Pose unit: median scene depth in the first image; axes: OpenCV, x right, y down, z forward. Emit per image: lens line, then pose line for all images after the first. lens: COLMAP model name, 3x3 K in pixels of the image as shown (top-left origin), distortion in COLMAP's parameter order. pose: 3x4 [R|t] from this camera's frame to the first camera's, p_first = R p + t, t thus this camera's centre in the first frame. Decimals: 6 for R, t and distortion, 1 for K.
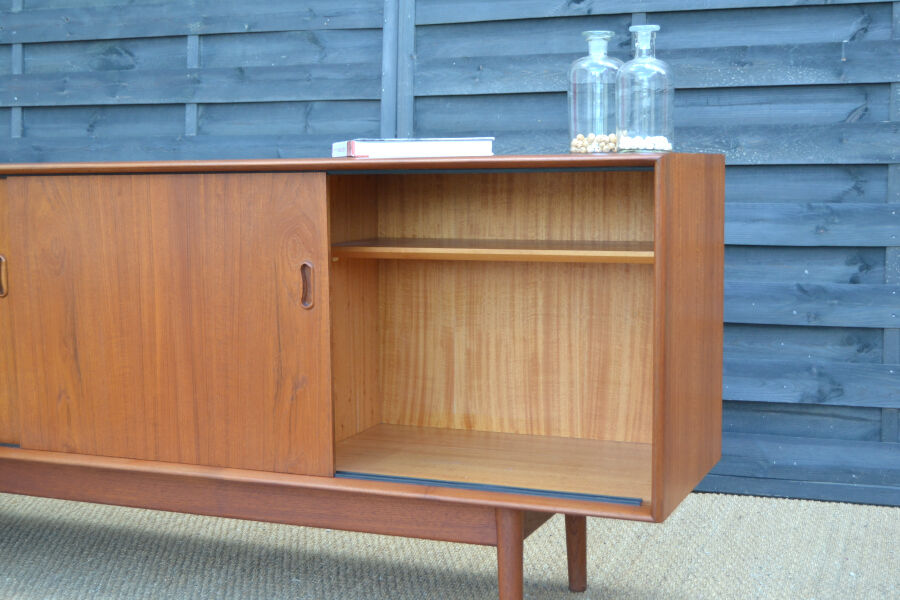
lens RADIAL K [[1338.2, 0, 449.5], [0, 1338.2, 292.7], [0, 0, 1]] dist [-0.050101, 0.000000]
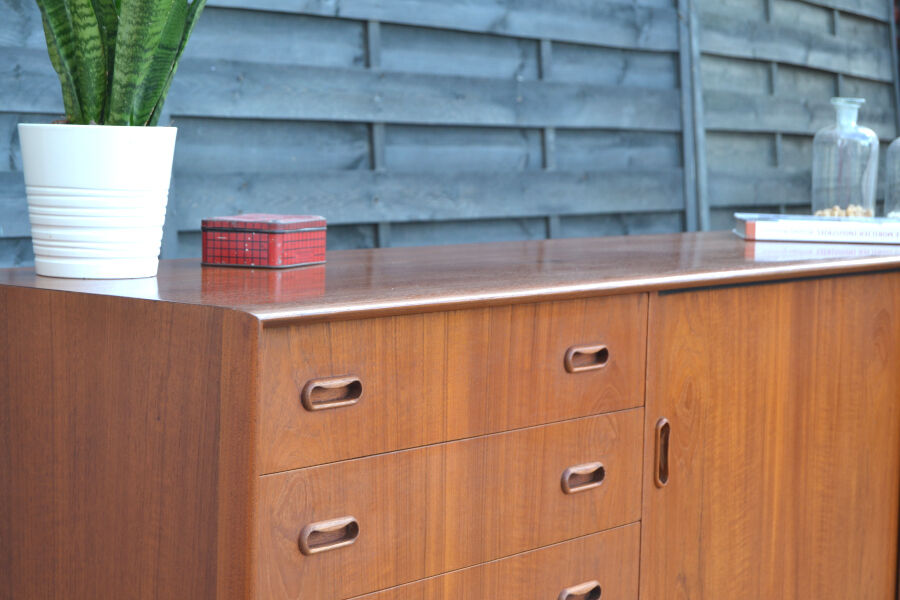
lens RADIAL K [[2011.9, 0, 439.4], [0, 2011.9, 301.5], [0, 0, 1]] dist [0.013261, 0.000000]
pose [[0.257971, -0.059201, 0.964337, -1.550129], [0.077173, 0.996194, 0.040512, -0.139792], [-0.963066, 0.063970, 0.261558, 1.001685]]
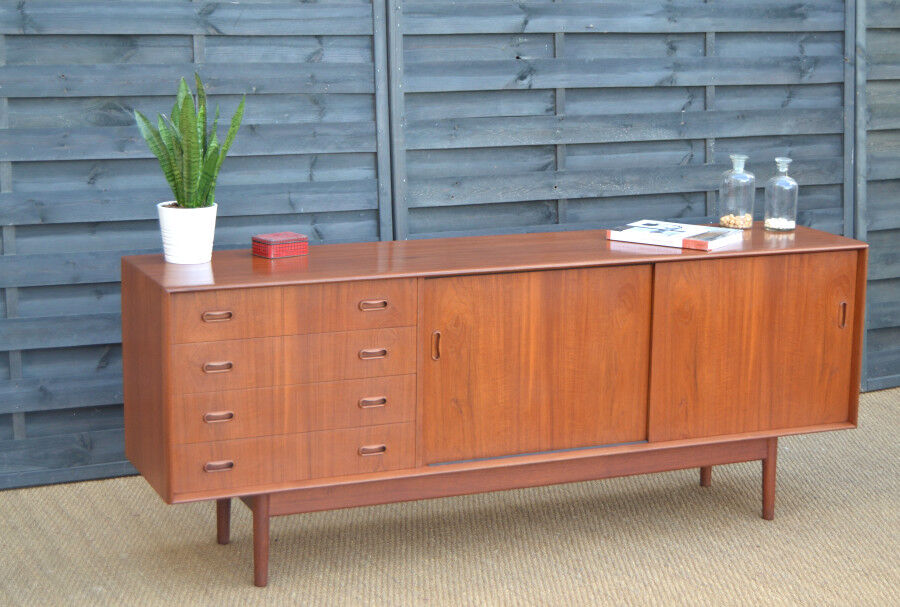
lens RADIAL K [[1778.1, 0, 452.8], [0, 1778.1, 307.1], [0, 0, 1]] dist [-0.001691, 0.000000]
pose [[0.696922, -0.116440, 0.707631, -1.973192], [0.051473, 0.992308, 0.112588, -0.283964], [-0.715297, -0.042041, 0.697554, -0.235083]]
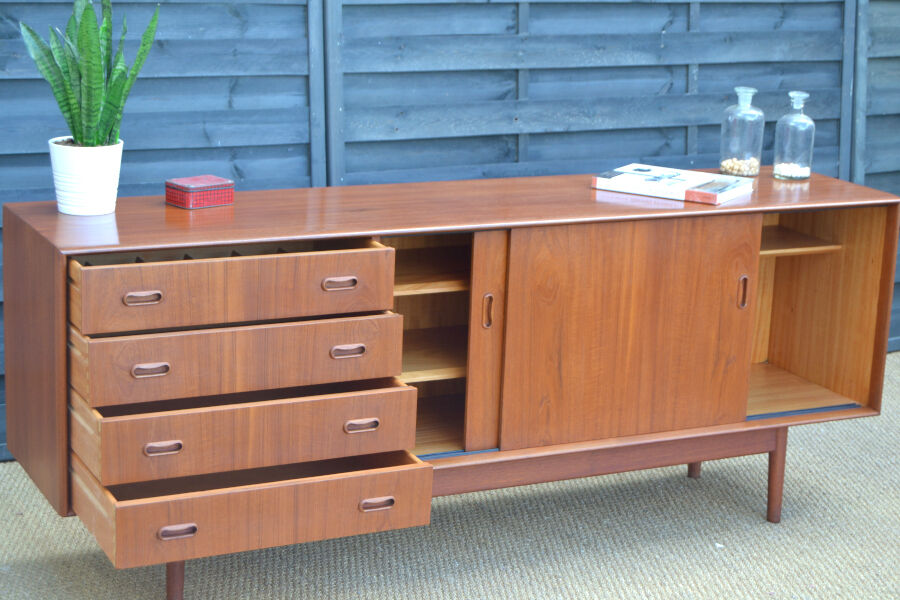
lens RADIAL K [[1843.5, 0, 435.8], [0, 1843.5, 294.6], [0, 0, 1]] dist [0.004246, 0.000000]
pose [[0.659984, -0.136762, 0.738727, -1.800012], [0.031797, 0.987495, 0.154408, -0.299136], [-0.750607, -0.078417, 0.656080, 0.028784]]
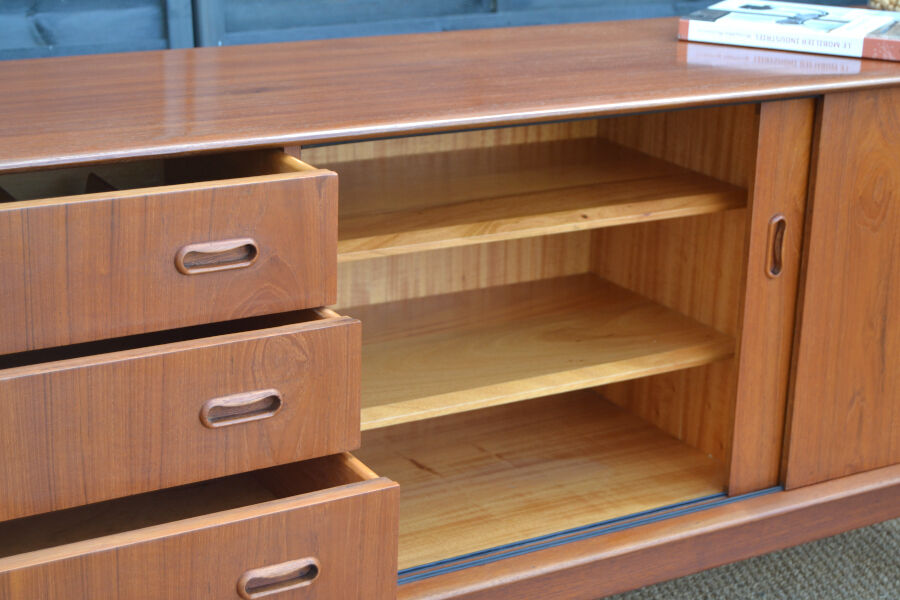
lens RADIAL K [[1691.9, 0, 442.3], [0, 1691.9, 294.9], [0, 0, 1]] dist [-0.000070, 0.000000]
pose [[0.600238, -0.210986, 0.771492, -1.133351], [0.049519, 0.972532, 0.227440, -0.194852], [-0.798287, -0.098315, 0.594198, 0.676553]]
